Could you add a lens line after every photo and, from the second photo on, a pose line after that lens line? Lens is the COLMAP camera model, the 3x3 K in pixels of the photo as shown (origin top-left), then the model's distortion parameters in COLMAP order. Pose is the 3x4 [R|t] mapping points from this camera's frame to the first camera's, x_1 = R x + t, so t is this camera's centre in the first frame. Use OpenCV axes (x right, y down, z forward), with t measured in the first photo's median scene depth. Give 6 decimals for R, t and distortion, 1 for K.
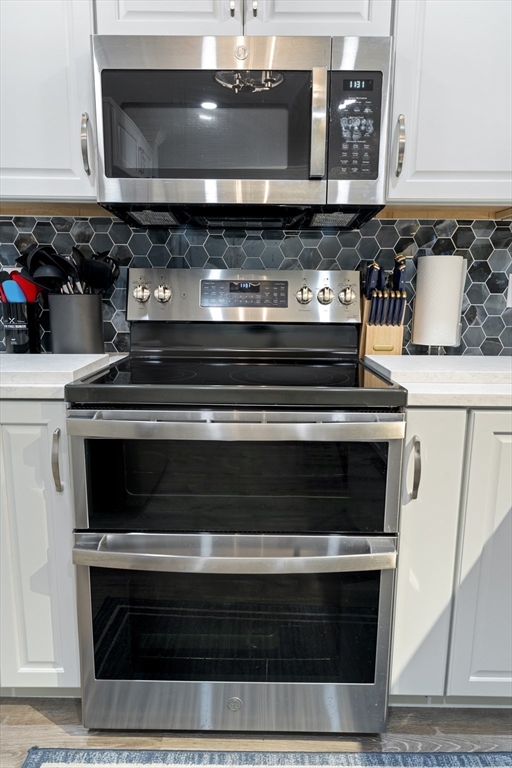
lens RADIAL K [[521.9, 0, 256.0], [0, 521.9, 384.3], [0, 0, 1]] dist [-0.001285, 0.004355]
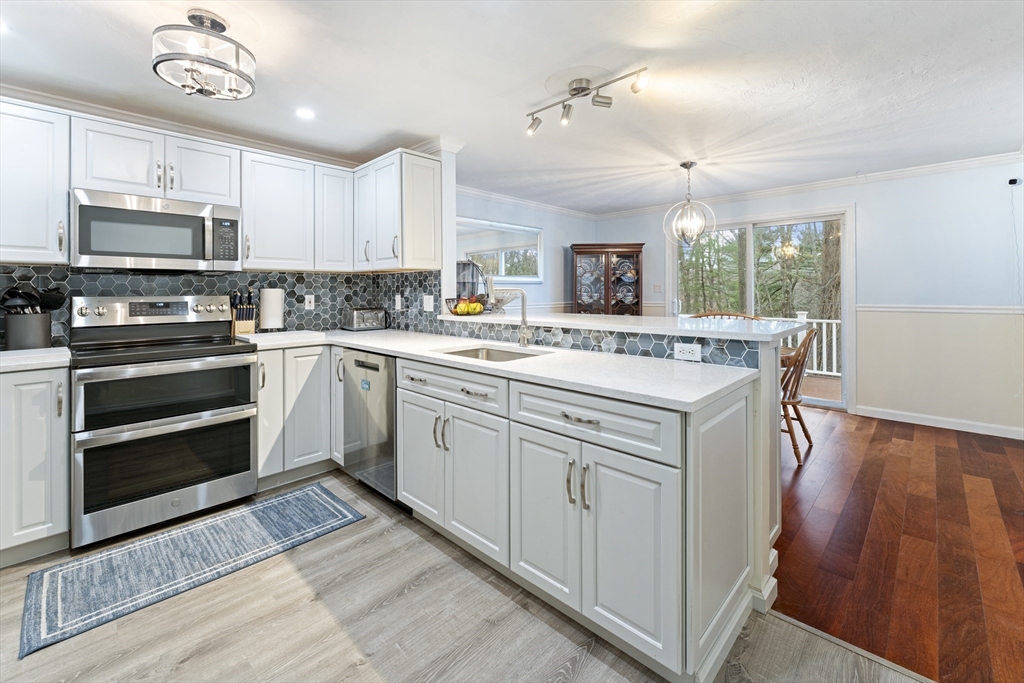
lens RADIAL K [[420.0, 0, 508.2], [0, 420.0, 289.0], [0, 0, 1]] dist [-0.001175, -0.000535]
pose [[0.690175, -0.009145, 0.723585, -0.260628], [0.140007, 0.982714, -0.121122, 0.123645], [-0.709970, 0.184902, 0.679525, -0.992424]]
